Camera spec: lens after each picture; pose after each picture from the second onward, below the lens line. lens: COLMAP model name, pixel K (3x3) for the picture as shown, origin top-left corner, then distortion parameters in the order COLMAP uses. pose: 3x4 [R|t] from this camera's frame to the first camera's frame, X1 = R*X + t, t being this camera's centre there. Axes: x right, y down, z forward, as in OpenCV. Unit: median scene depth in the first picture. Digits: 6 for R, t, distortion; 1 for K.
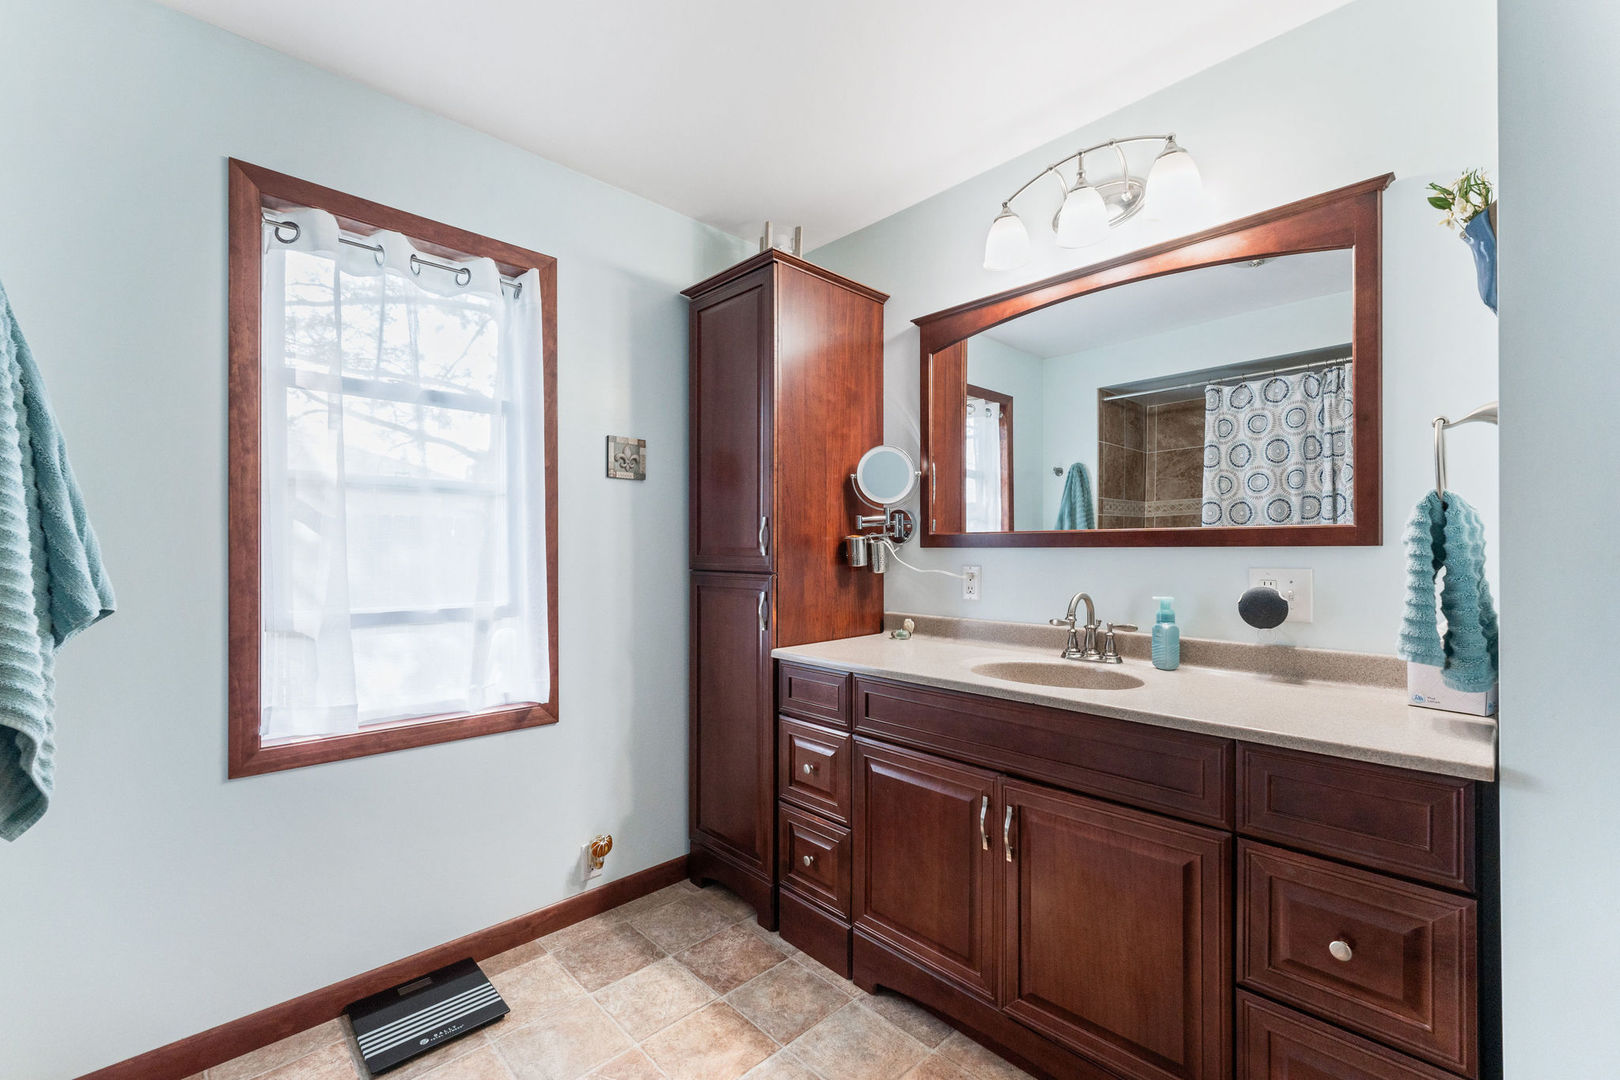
lens RADIAL K [[671.7, 0, 811.0], [0, 671.7, 549.8], [0, 0, 1]] dist [0.001974, 0.000085]
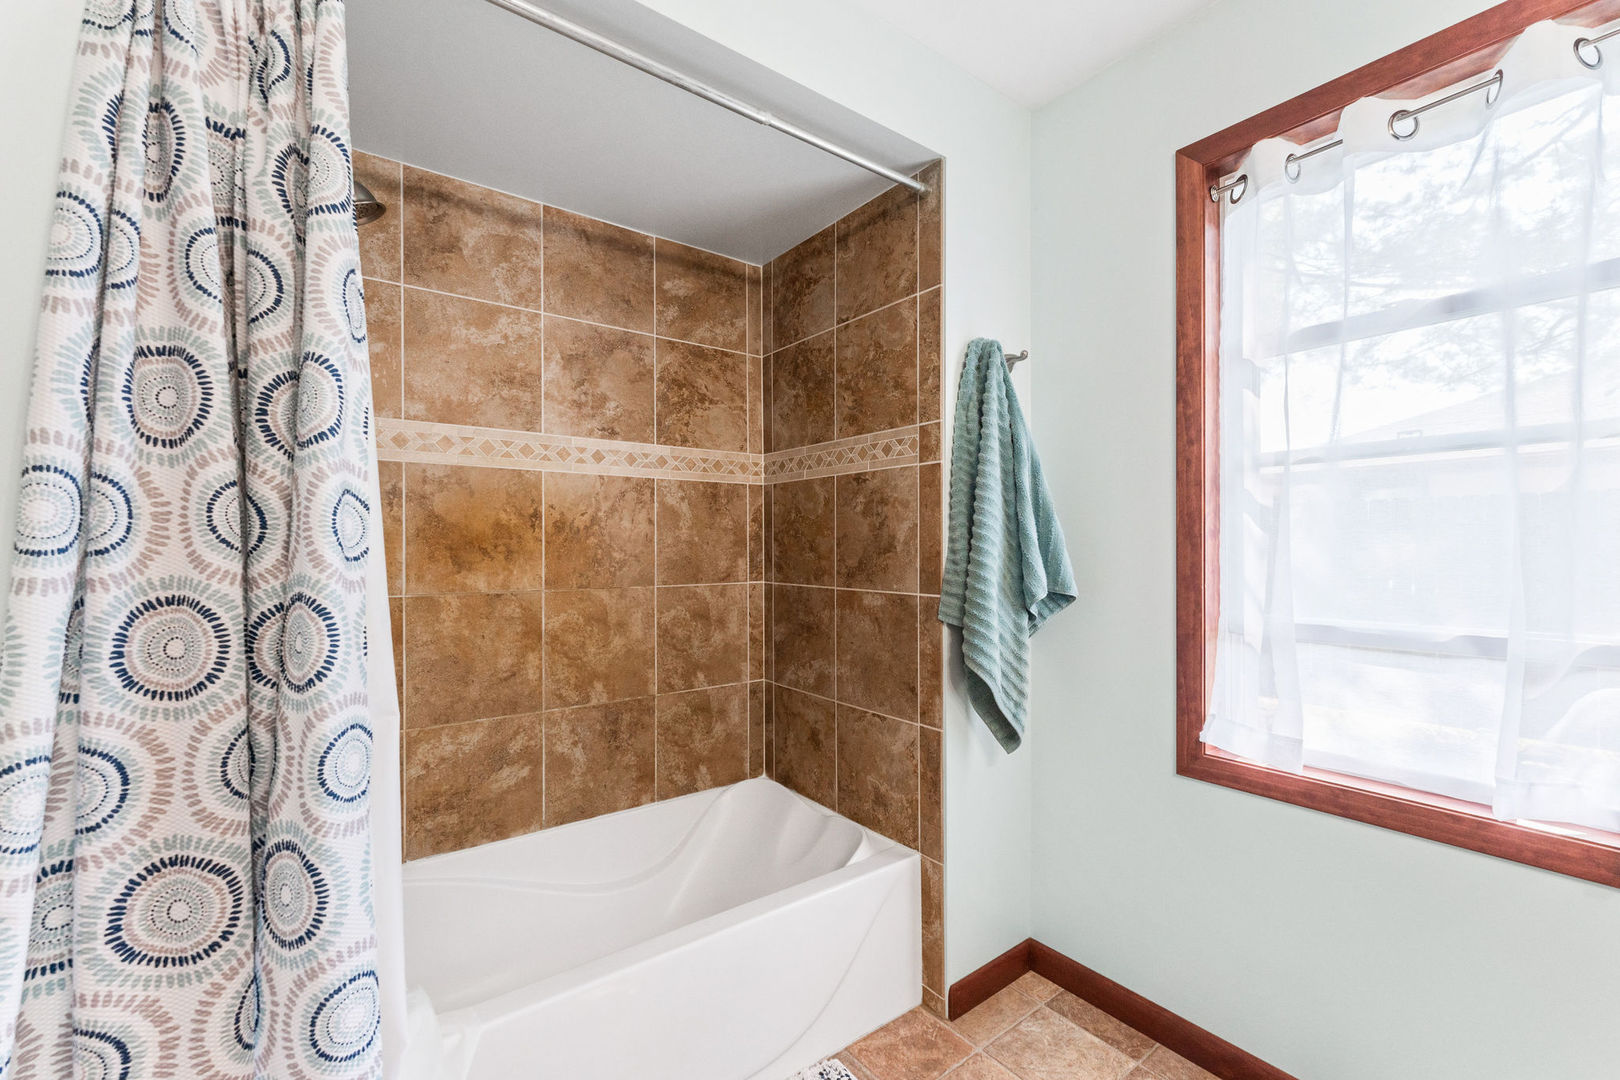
lens RADIAL K [[671.7, 0, 811.0], [0, 671.7, 549.8], [0, 0, 1]] dist [0.001974, 0.000085]
pose [[-0.109674, 0.004954, -0.993955, 0.183444], [0.009489, 0.999947, 0.003937, -0.001560], [0.993922, -0.009000, -0.109715, 0.556145]]
